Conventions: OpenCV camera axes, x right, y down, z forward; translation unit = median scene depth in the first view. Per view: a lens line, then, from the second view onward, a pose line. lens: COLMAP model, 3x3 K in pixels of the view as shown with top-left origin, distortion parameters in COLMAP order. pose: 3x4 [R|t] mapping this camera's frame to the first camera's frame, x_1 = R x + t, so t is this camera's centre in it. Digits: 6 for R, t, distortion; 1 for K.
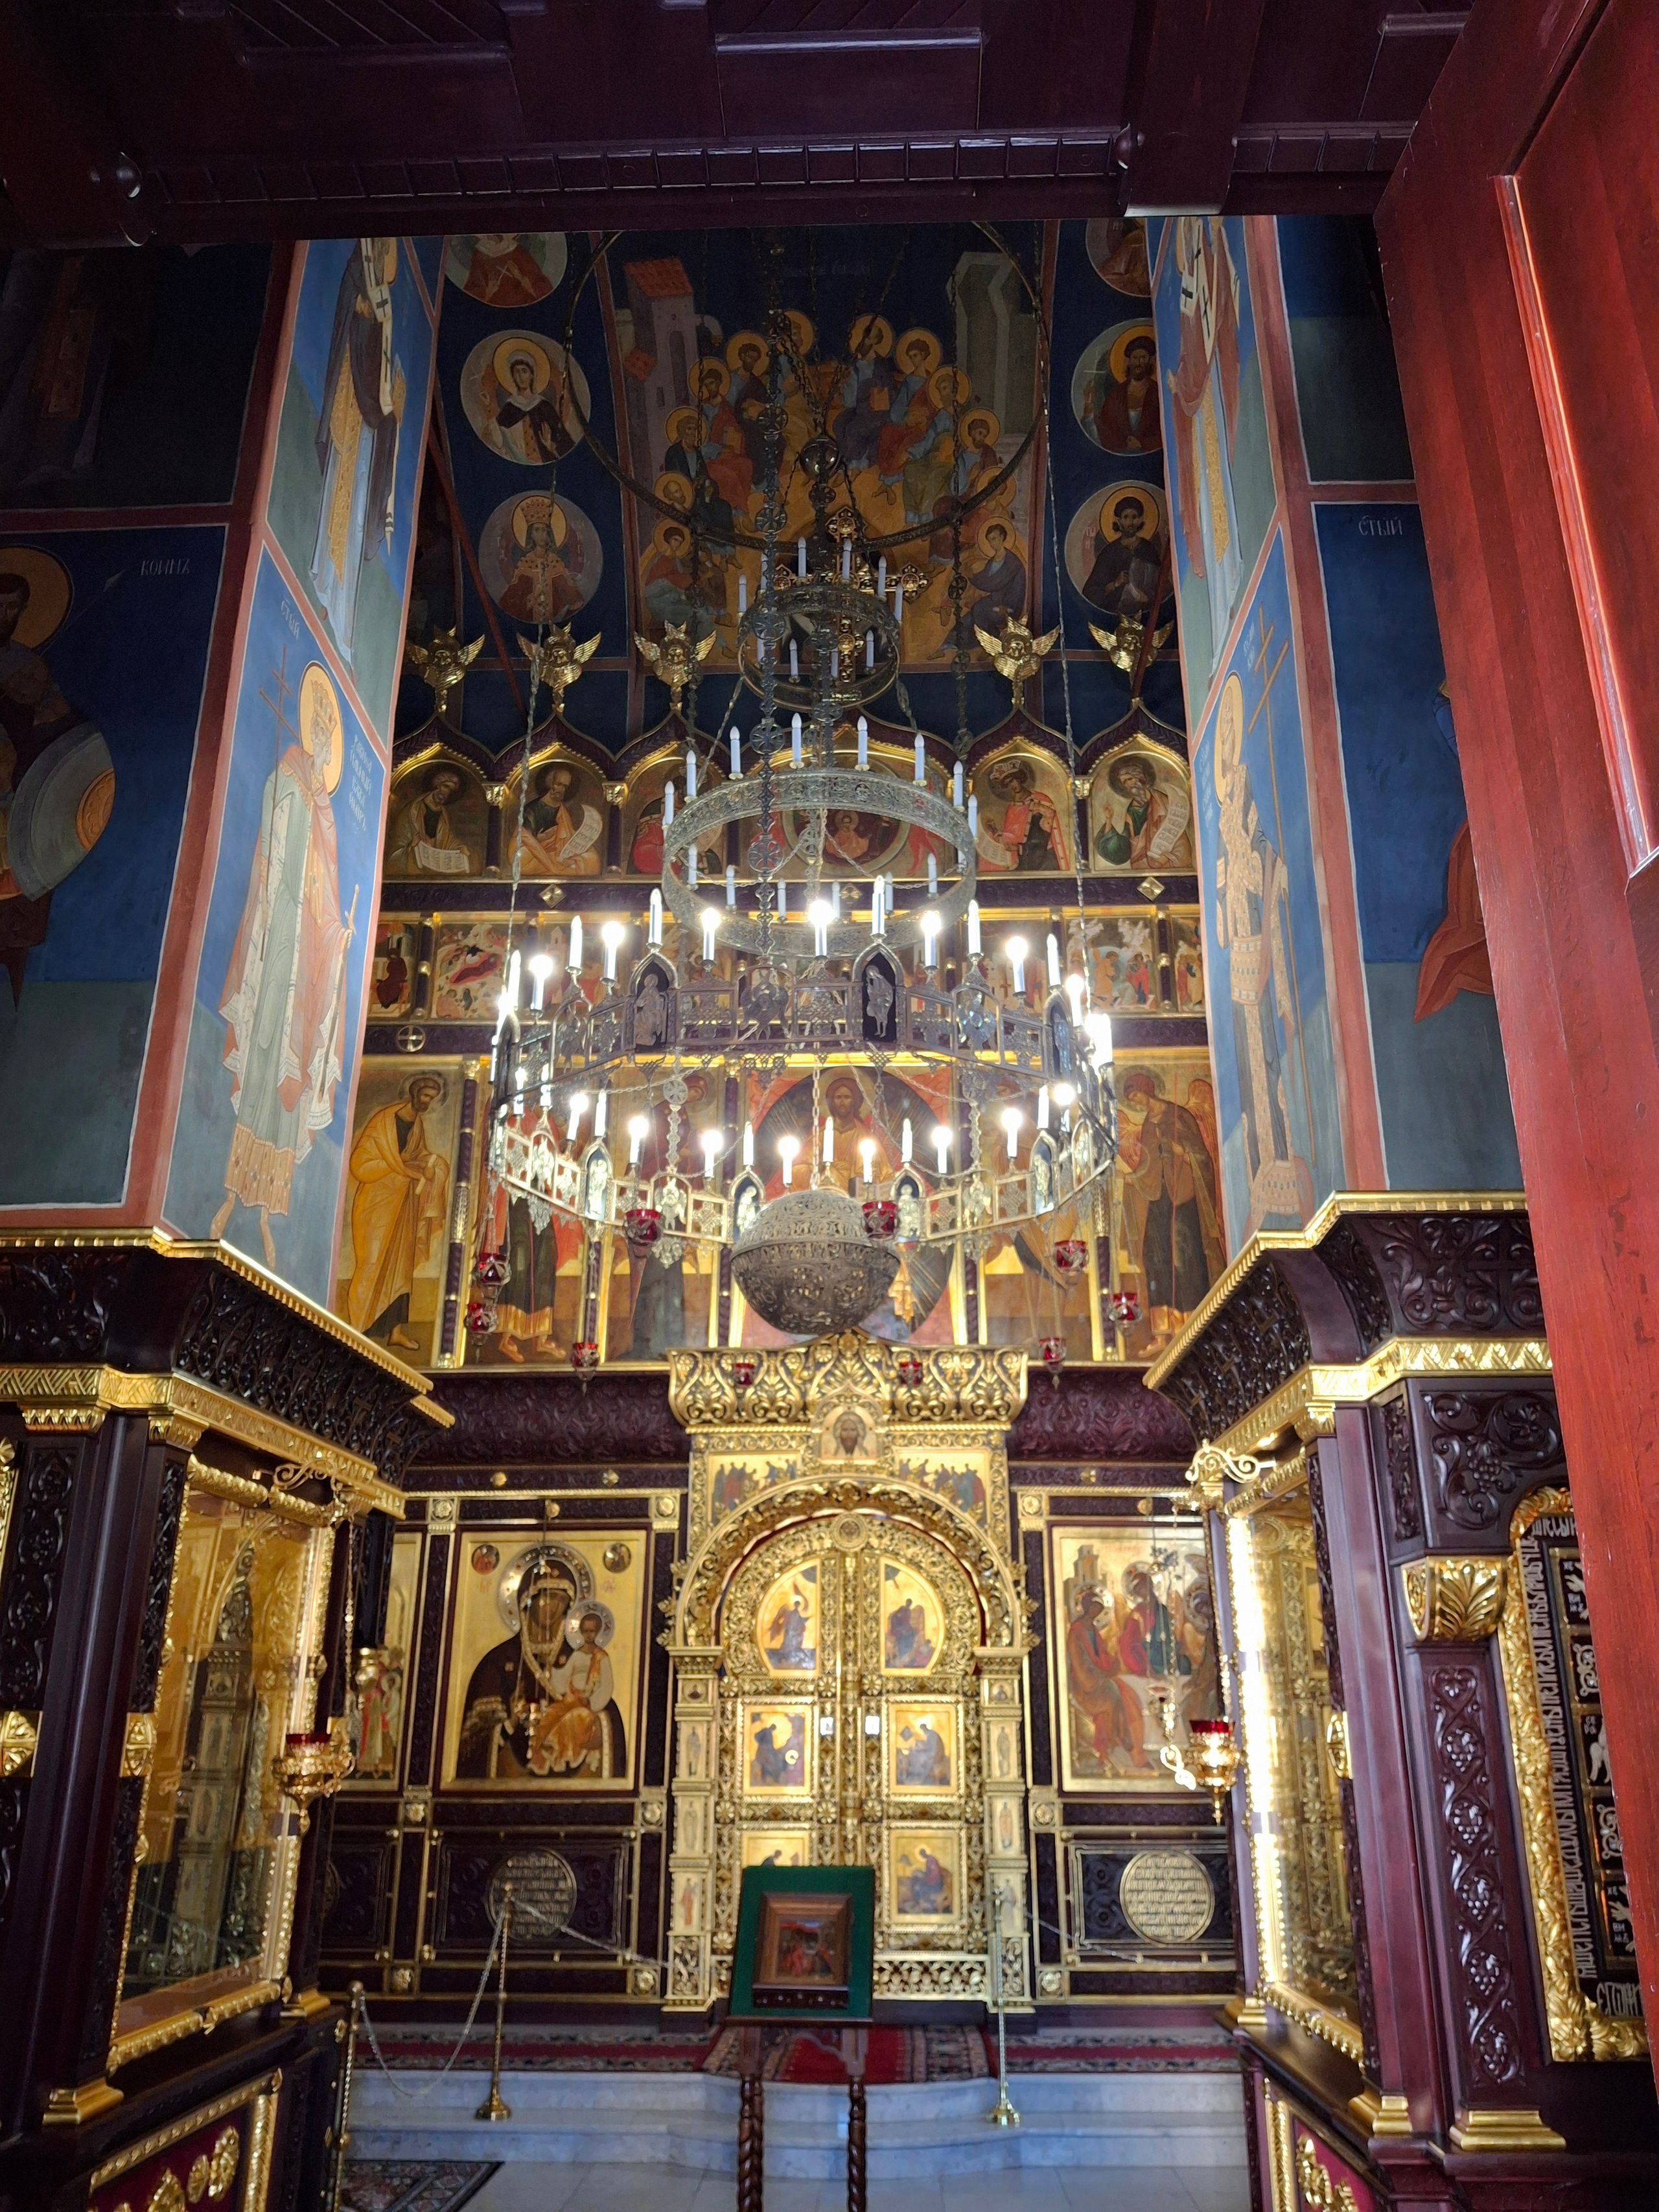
lens RADIAL K [[1607.4, 0, 851.3], [0, 1607.4, 1126.8], [0, 0, 1]] dist [0.187224, -0.440288]
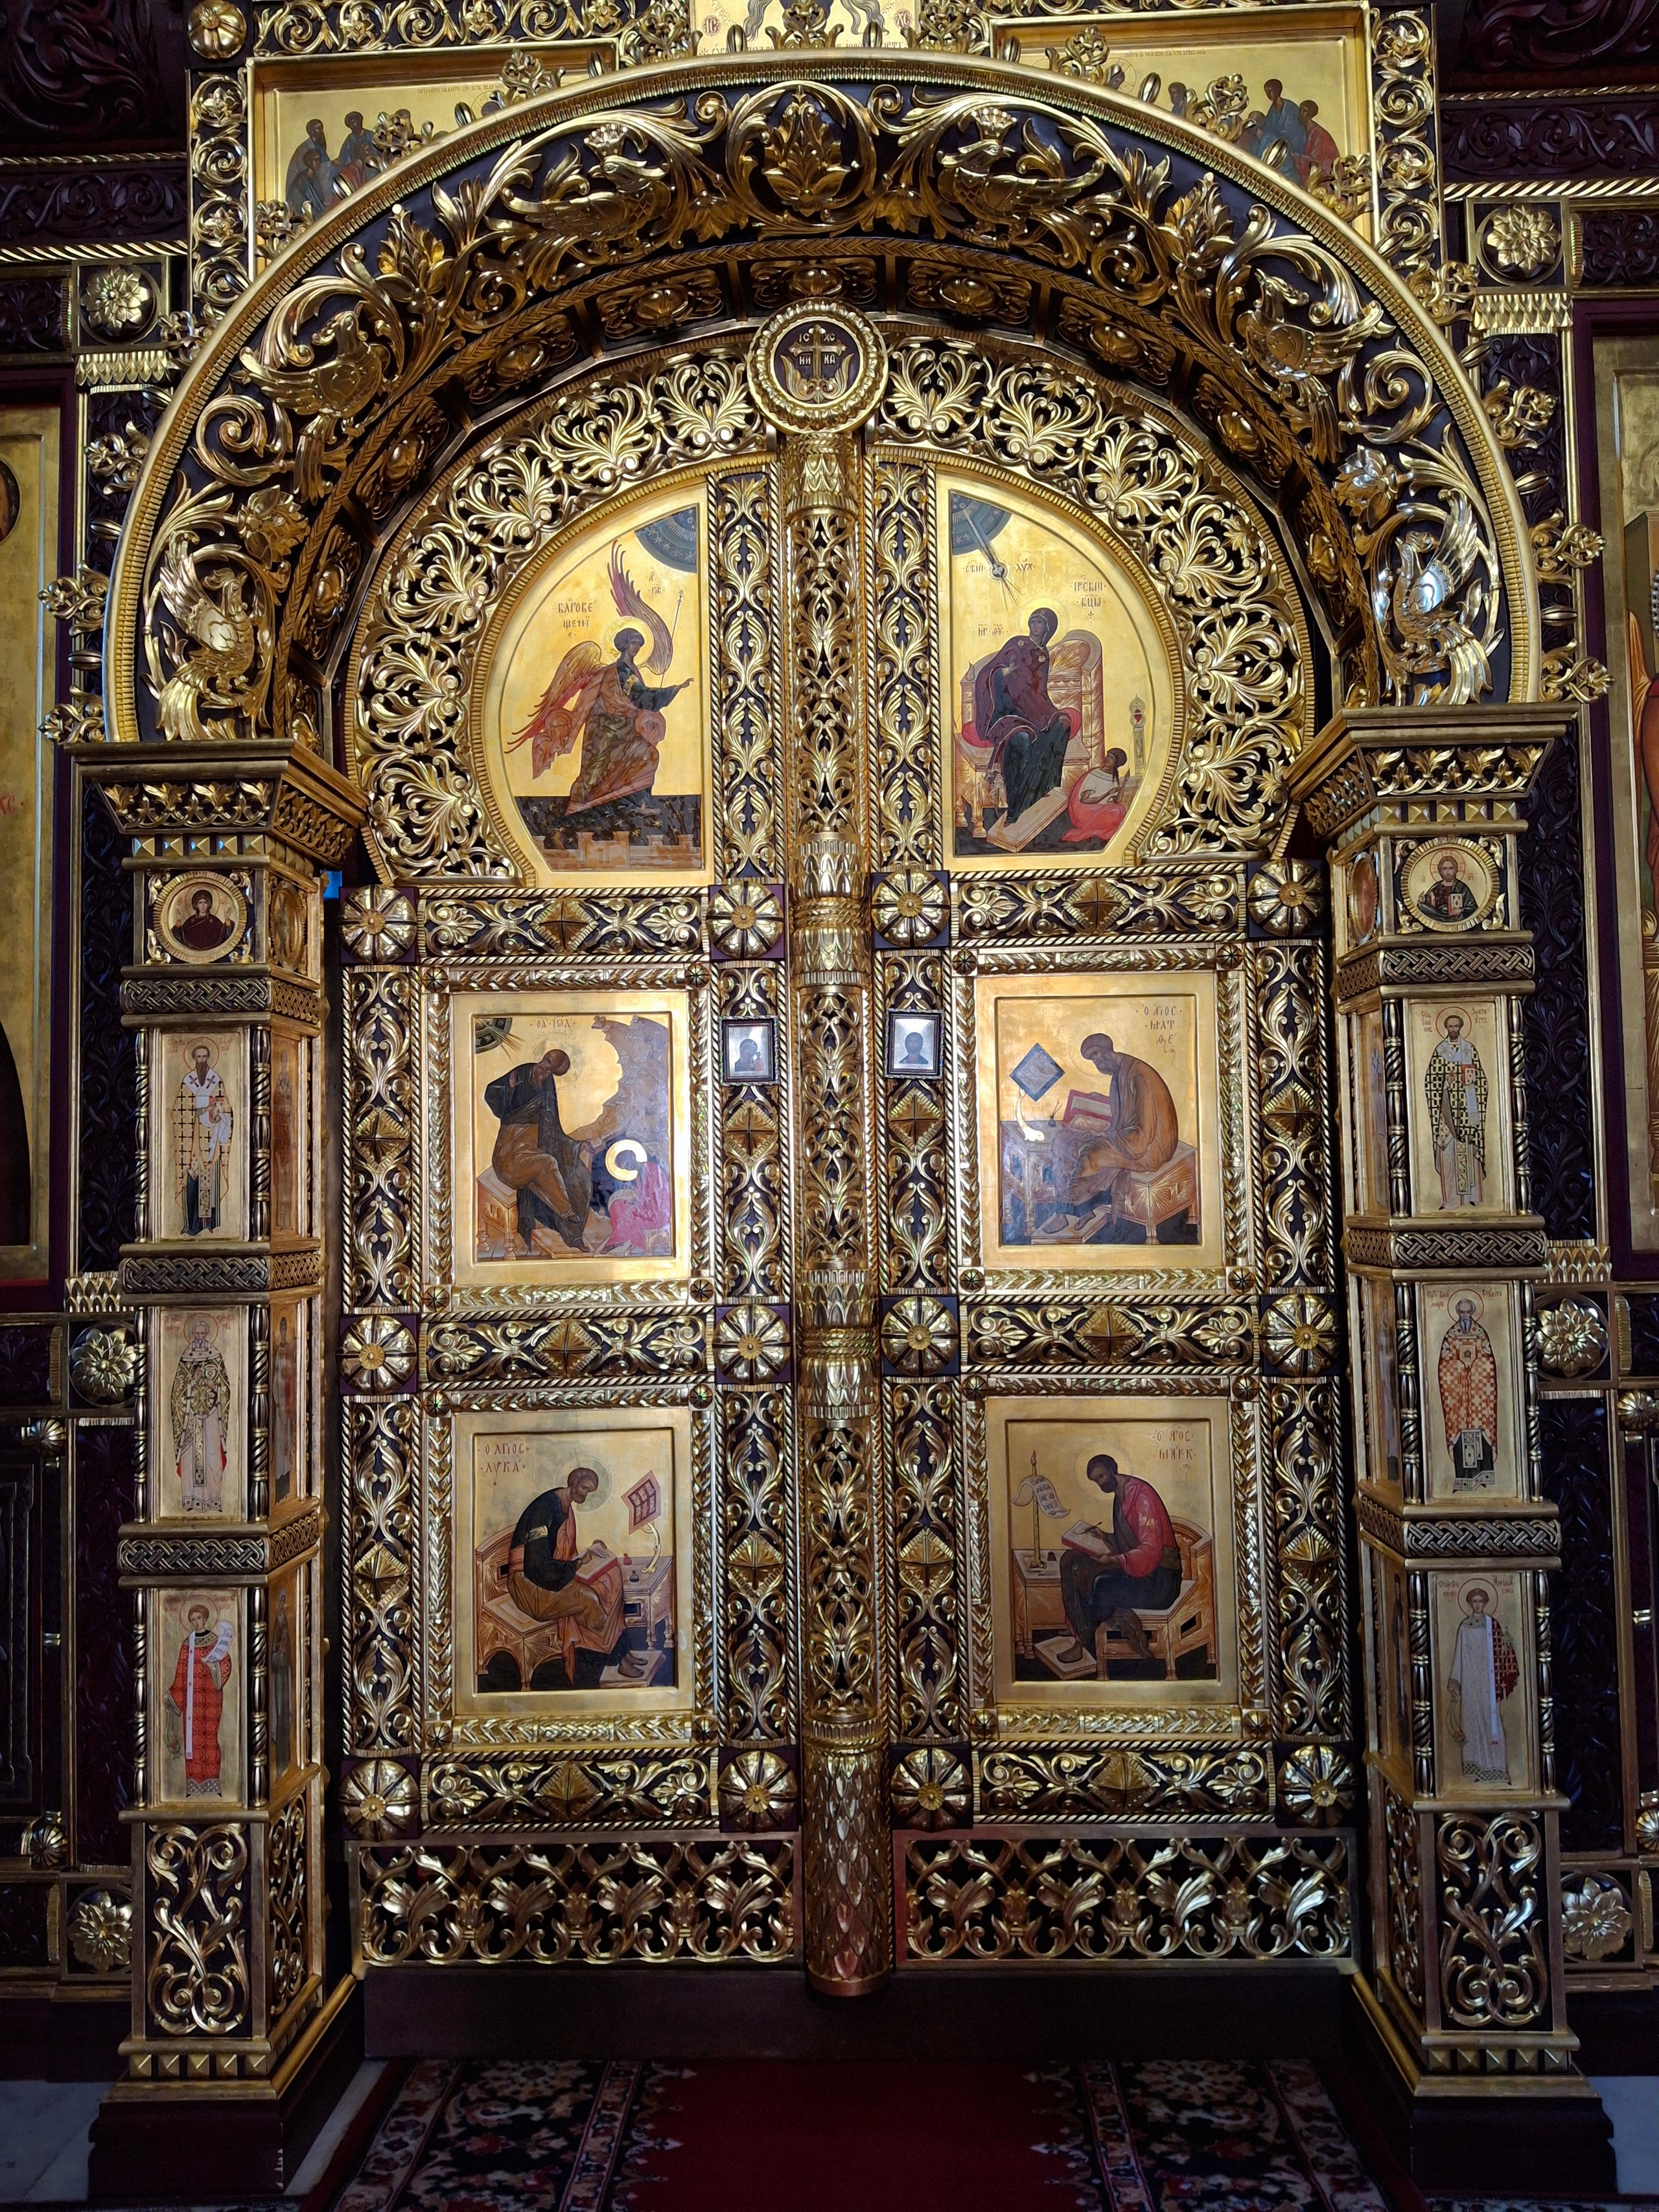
lens RADIAL K [[1623.5, 0, 834.8], [0, 1623.5, 1117.2], [0, 0, 1]] dist [0.080489, -0.139369]
pose [[0.999776, -0.020284, -0.006119, 0.001133], [0.021186, 0.953794, 0.299714, 0.289669], [-0.000243, -0.299776, 0.954010, 0.722645]]
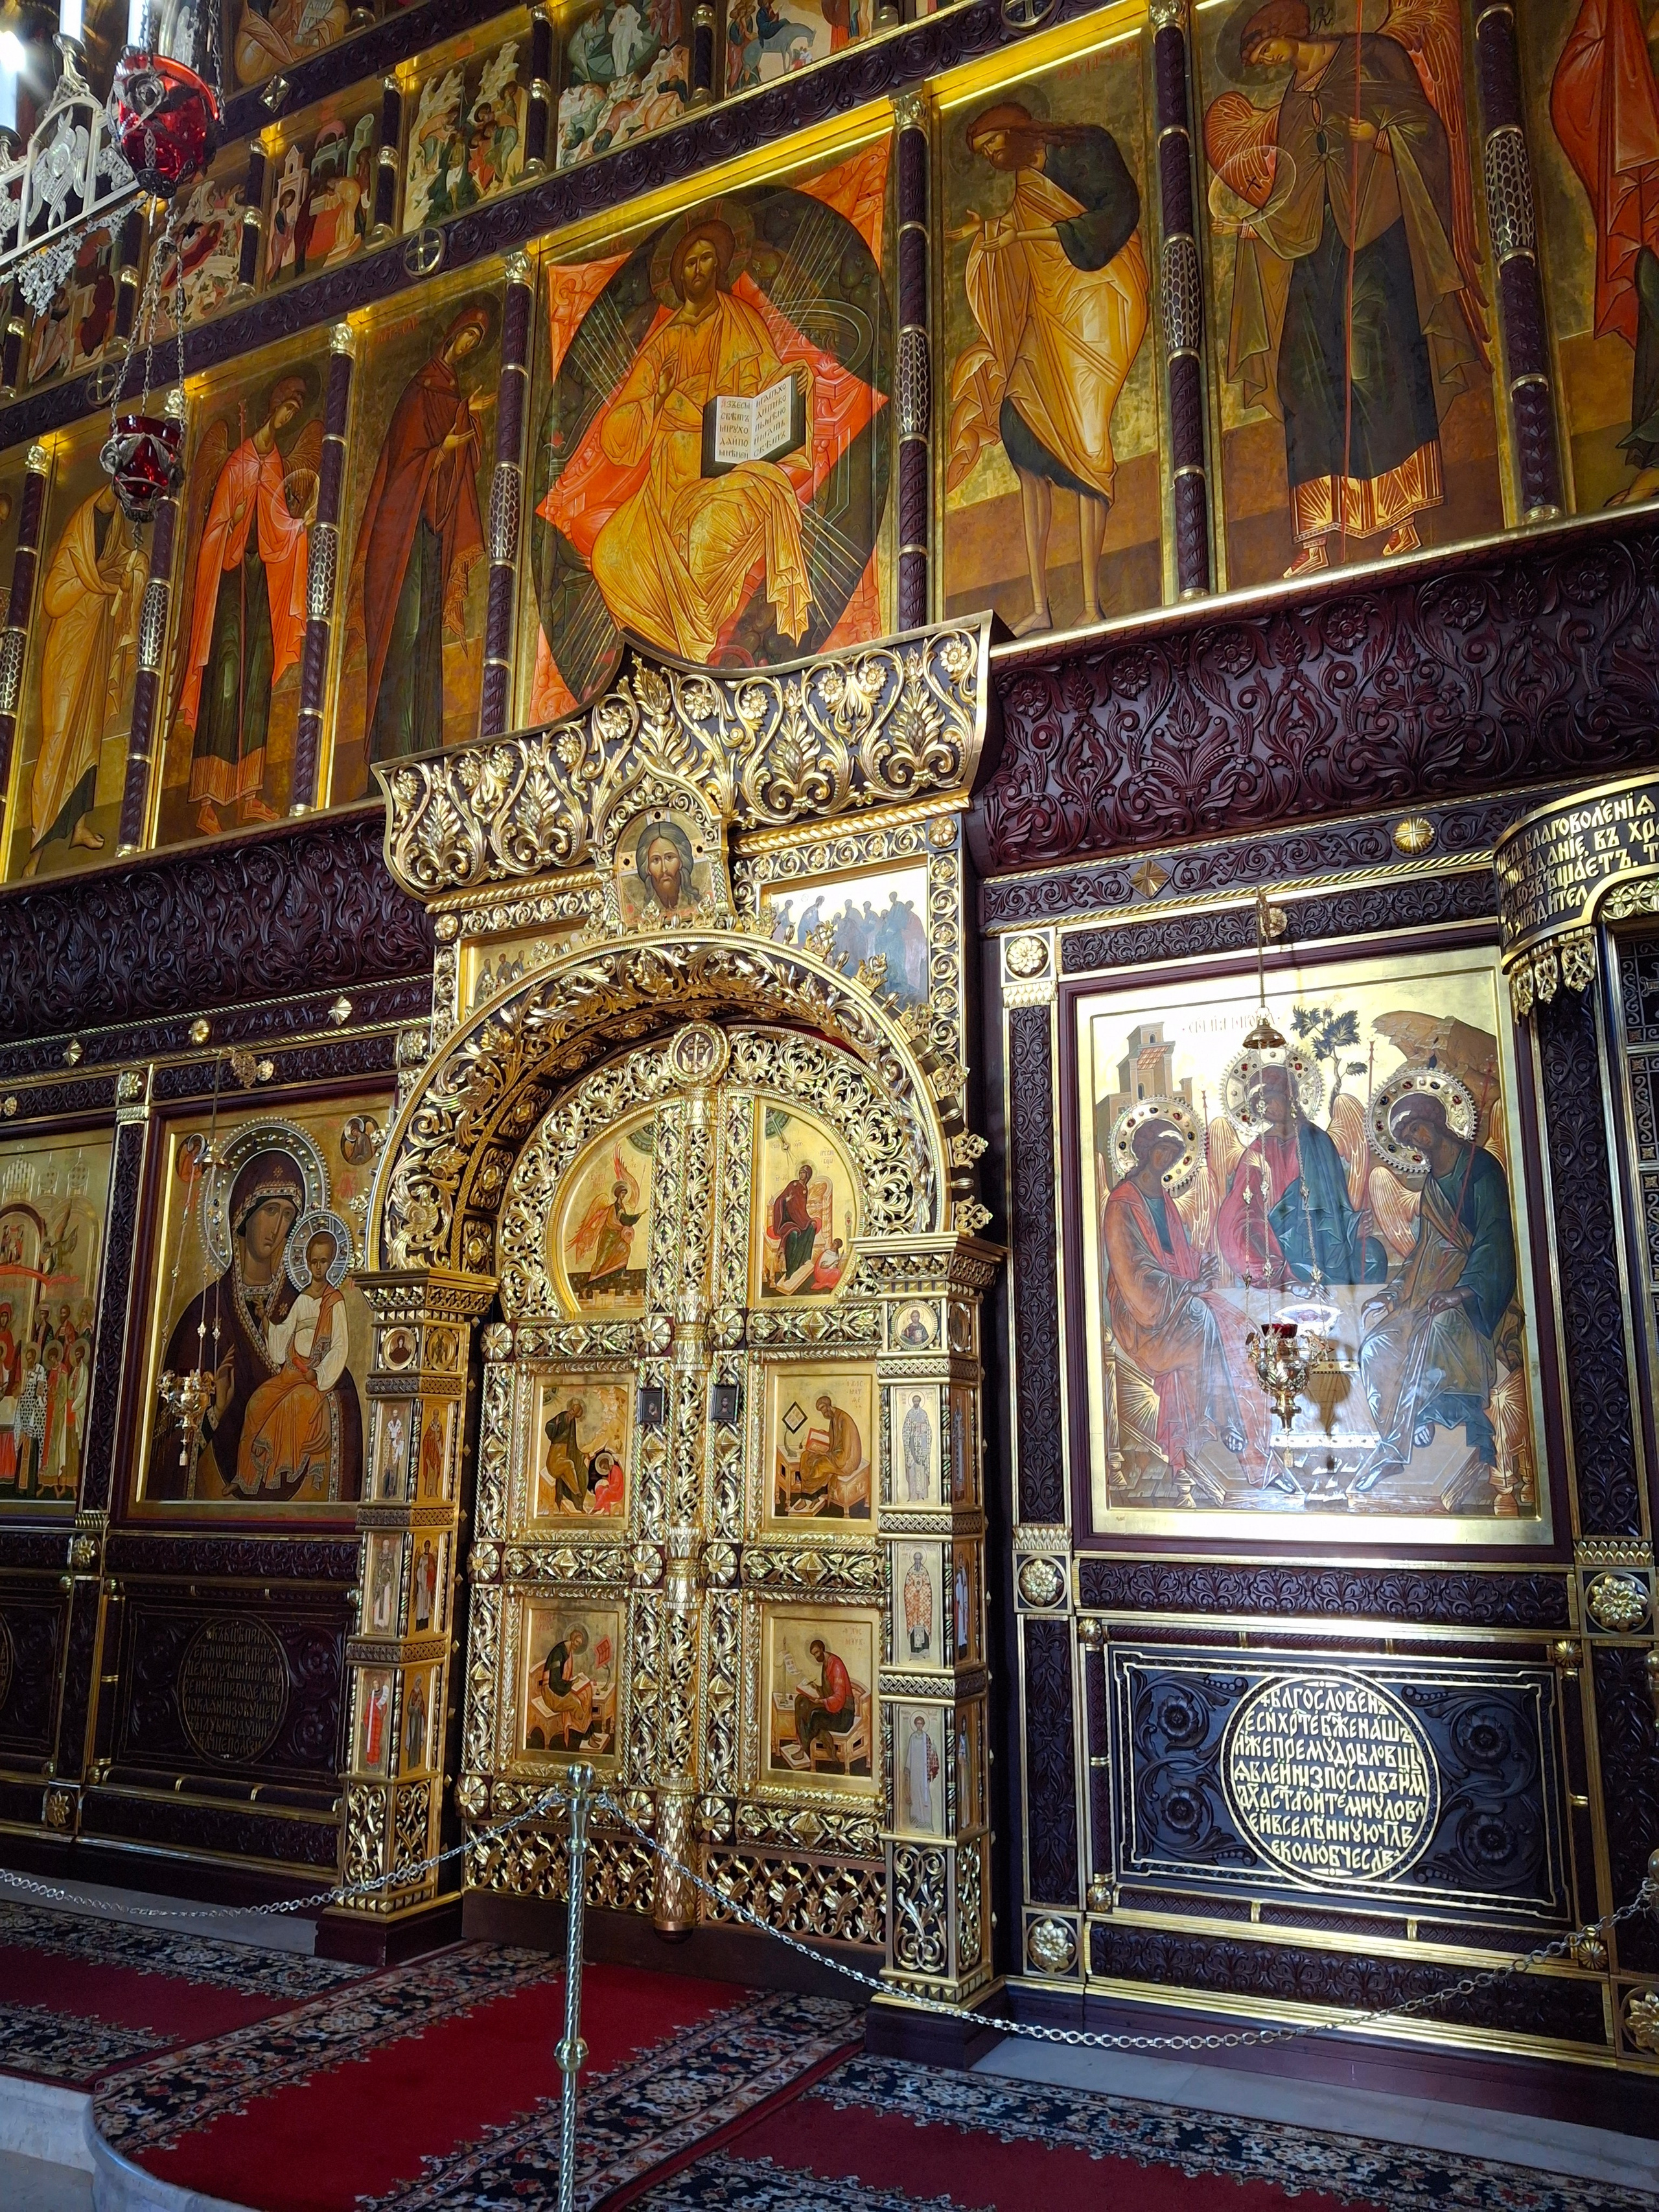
lens RADIAL K [[1623.5, 0, 834.8], [0, 1623.5, 1117.2], [0, 0, 1]] dist [0.080489, -0.139369]
pose [[0.904030, -0.088277, -0.418256, 0.256427], [0.144926, 0.983790, 0.105608, 0.224599], [0.402153, -0.156089, 0.902169, 0.558373]]
